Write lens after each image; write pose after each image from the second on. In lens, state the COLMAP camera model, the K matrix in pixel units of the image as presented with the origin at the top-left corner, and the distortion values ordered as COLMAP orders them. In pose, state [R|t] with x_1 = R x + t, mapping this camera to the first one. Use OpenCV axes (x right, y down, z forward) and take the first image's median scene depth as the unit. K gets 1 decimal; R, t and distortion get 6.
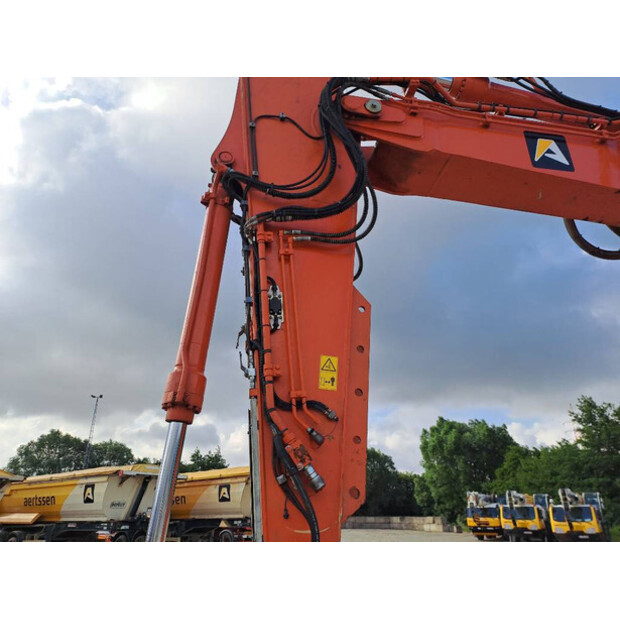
lens RADIAL K [[458.3, 0, 305.0], [0, 458.3, 313.8], [0, 0, 1]] dist [0.086012, -0.085183]
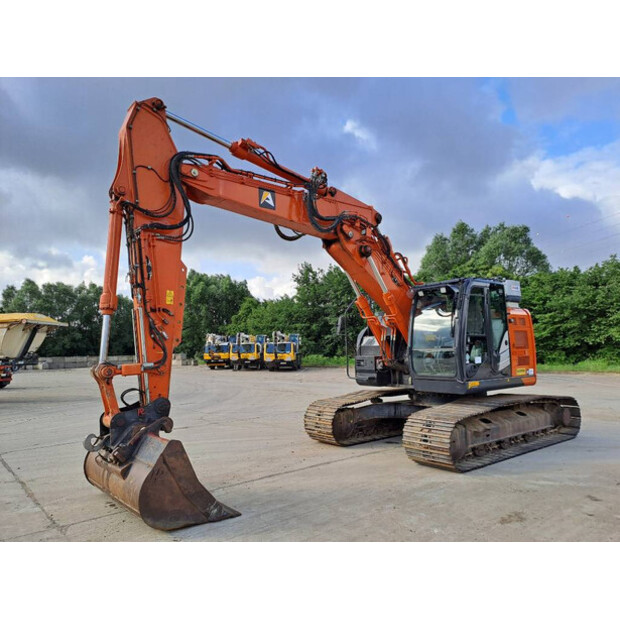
lens RADIAL K [[458.3, 0, 305.0], [0, 458.3, 313.8], [0, 0, 1]] dist [0.086012, -0.085183]
pose [[0.864464, 0.020659, 0.502271, -0.034415], [-0.178976, 0.946333, 0.269113, -0.035891], [-0.469756, -0.322533, 0.821768, -0.087964]]
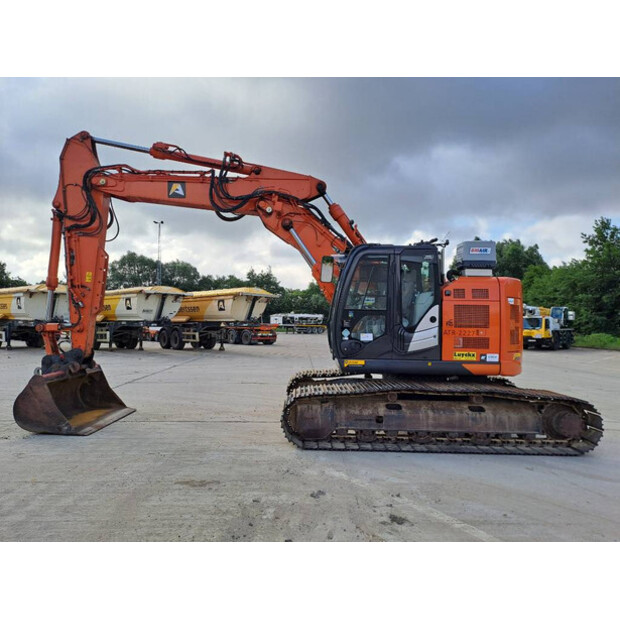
lens RADIAL K [[458.3, 0, 305.0], [0, 458.3, 313.8], [0, 0, 1]] dist [0.086012, -0.085183]
pose [[0.989820, 0.014347, -0.141598, 0.129279], [0.040379, 0.925716, 0.376059, -0.051980], [0.136475, -0.377948, 0.915713, -0.126323]]
